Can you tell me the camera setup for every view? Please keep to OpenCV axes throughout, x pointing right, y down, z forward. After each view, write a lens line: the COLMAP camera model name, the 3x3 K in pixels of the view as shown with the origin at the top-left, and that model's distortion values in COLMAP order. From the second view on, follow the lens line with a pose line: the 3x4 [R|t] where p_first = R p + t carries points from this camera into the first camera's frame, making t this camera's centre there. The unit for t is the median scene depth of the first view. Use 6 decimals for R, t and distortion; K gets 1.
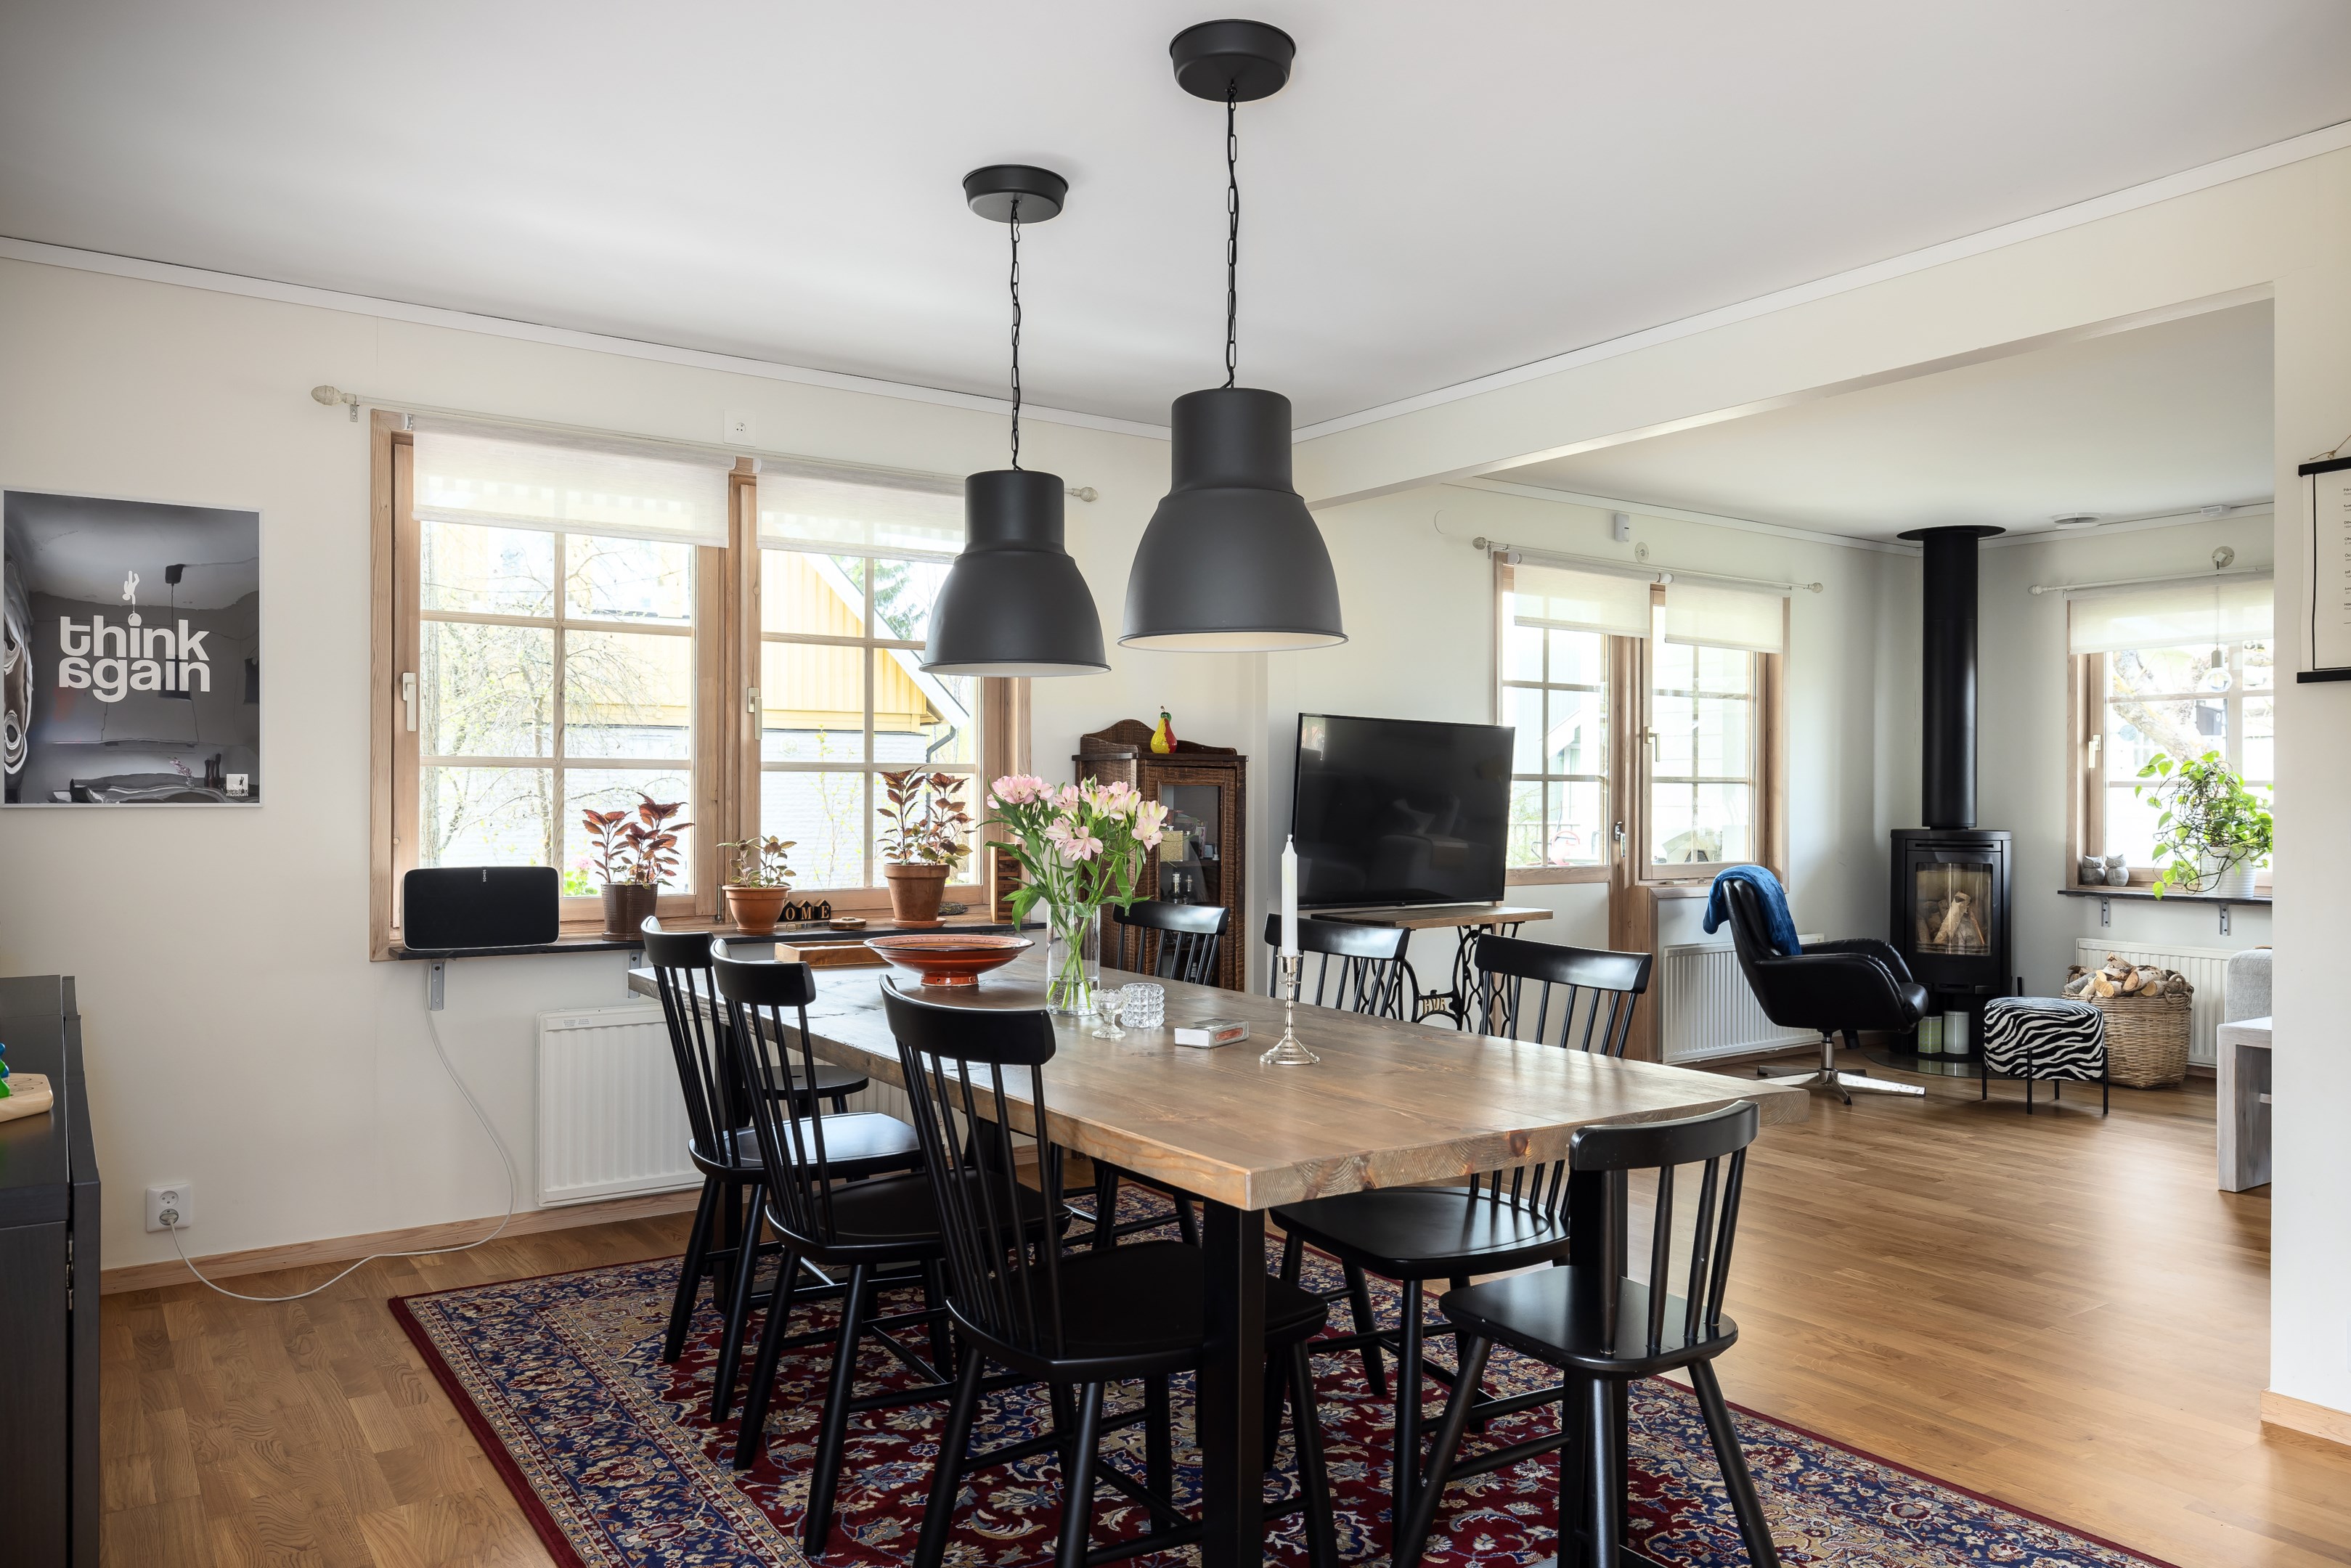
lens RADIAL K [[1652.3, 0, 1175.5], [0, 1652.3, 784.0], [0, 0, 1]] dist [-0.004698, -0.001804]
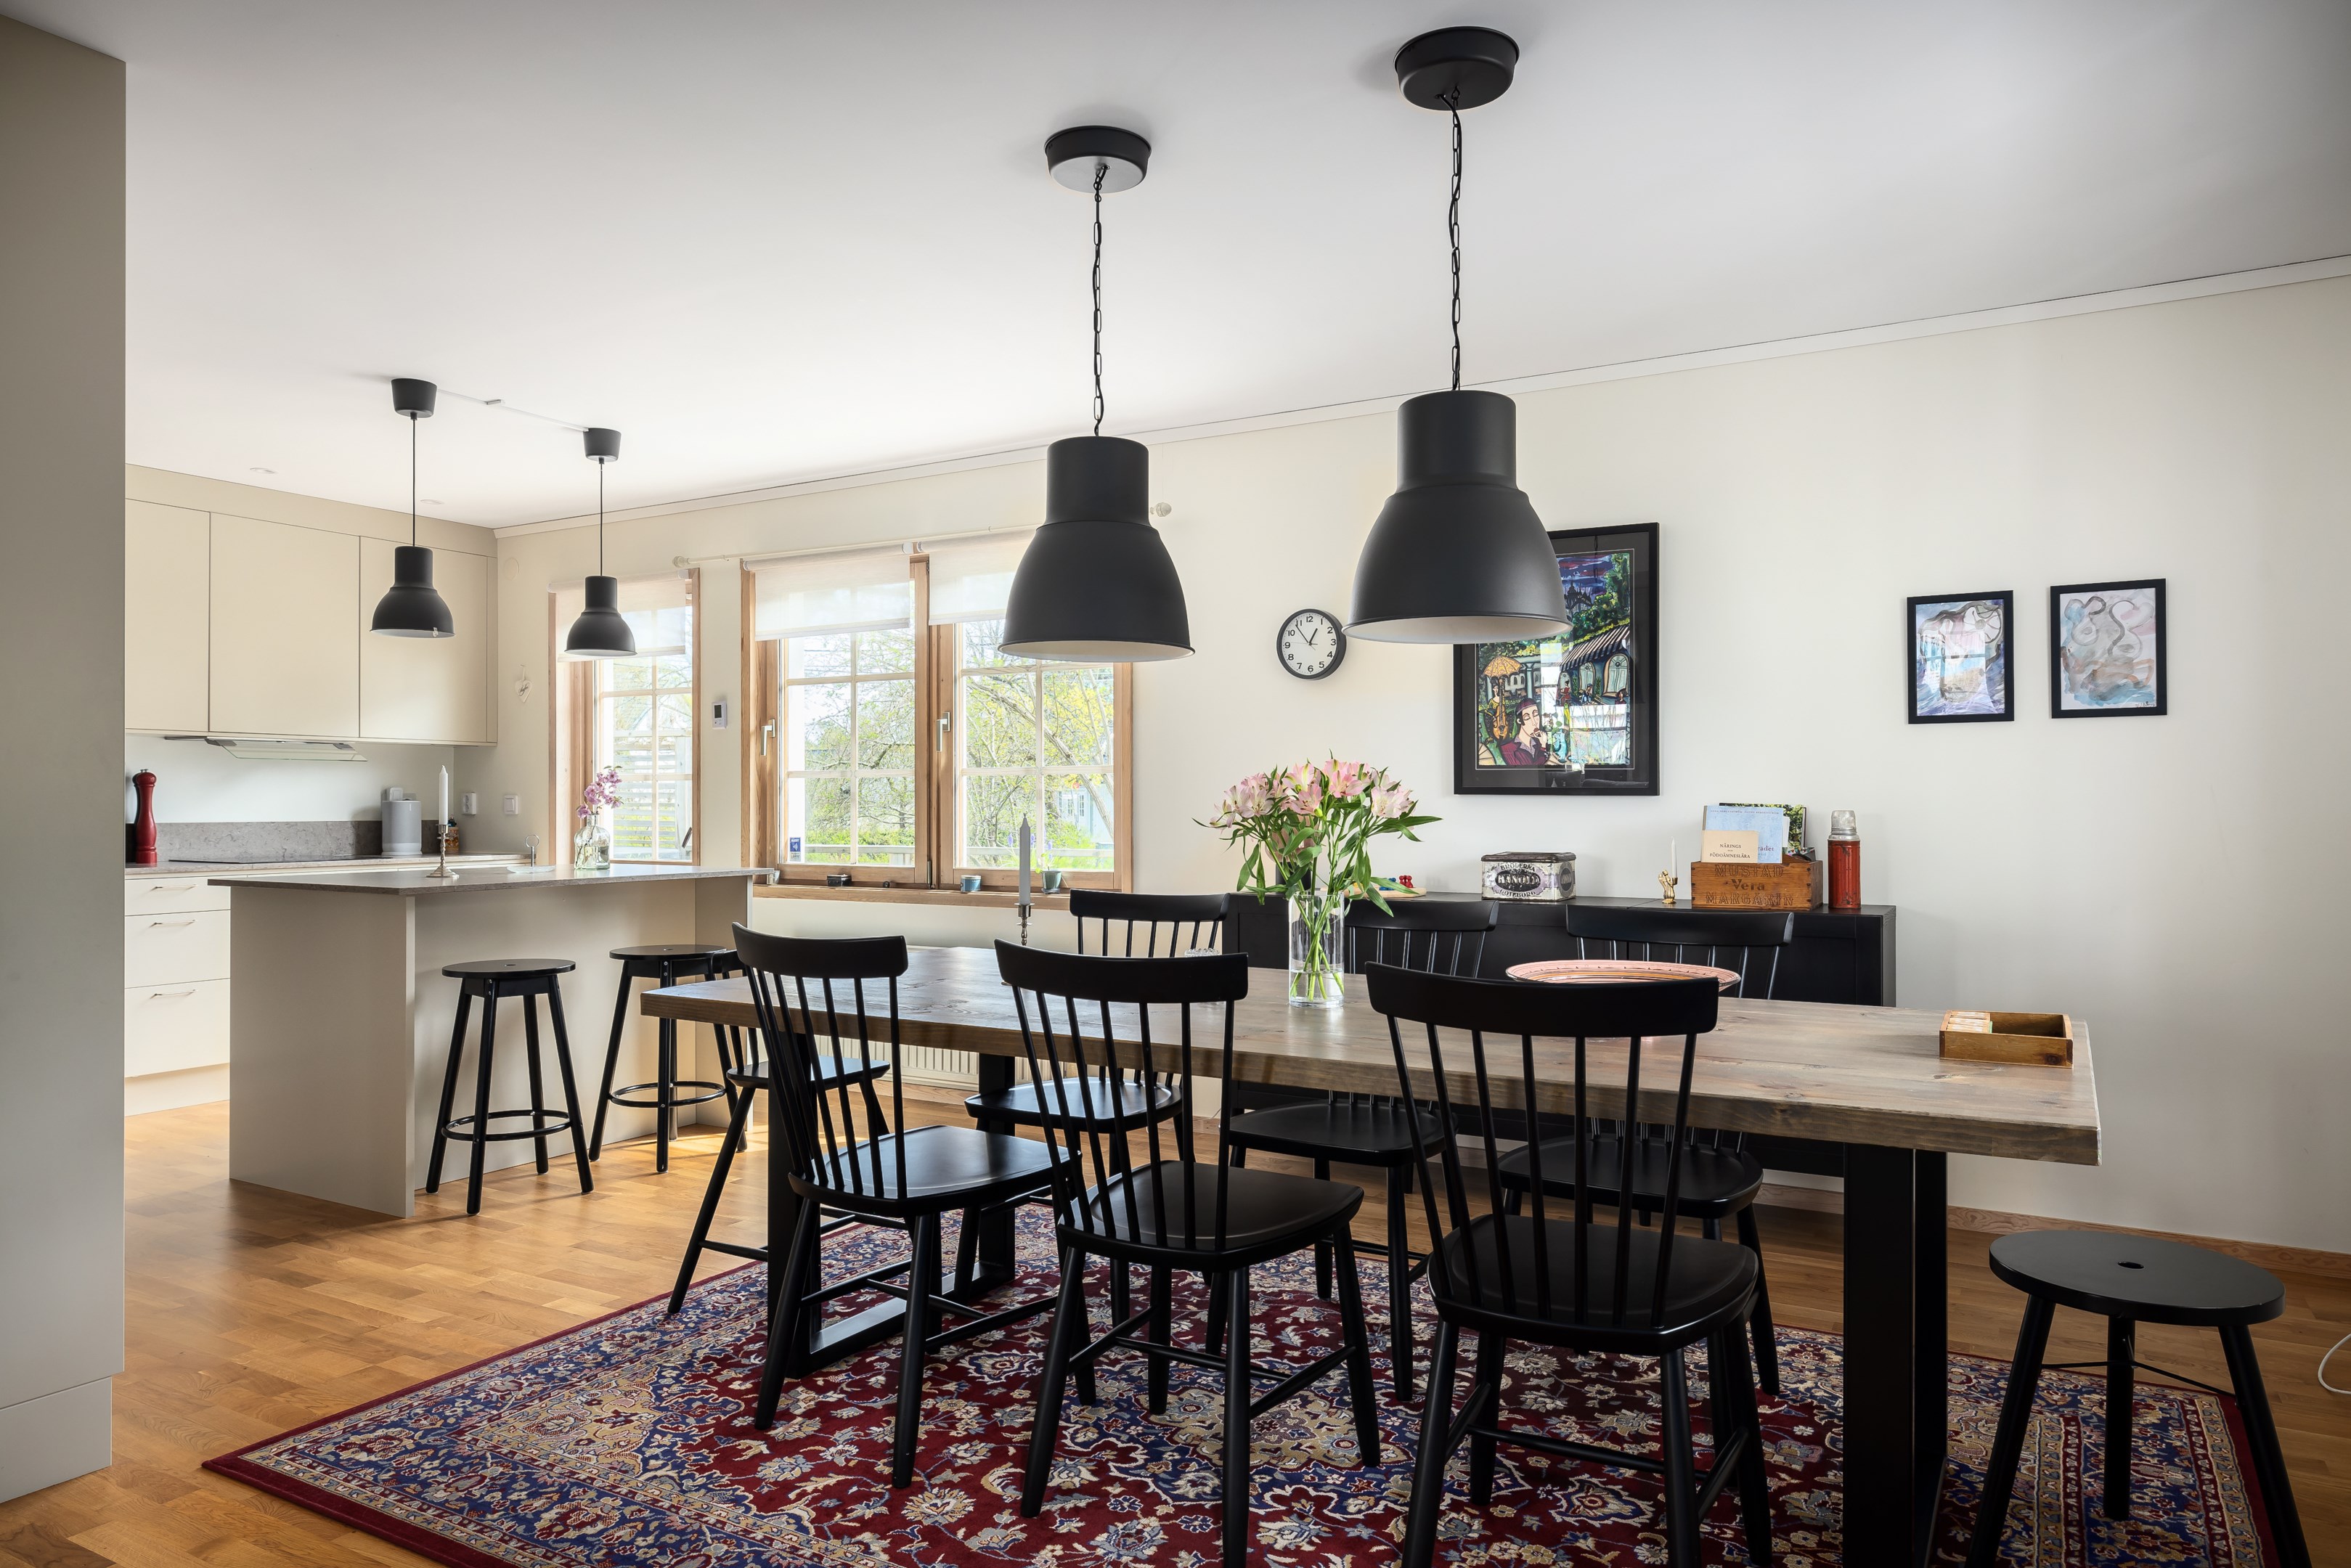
lens RADIAL K [[1491.7, 0, 1172.2], [0, 1491.7, 795.5], [0, 0, 1]] dist [0.006616, 0.001246]
pose [[-0.906240, -0.002990, -0.422753, 0.353657], [-0.001566, 0.999992, -0.003717, 0.017842], [0.422761, -0.002706, -0.906237, 1.615542]]
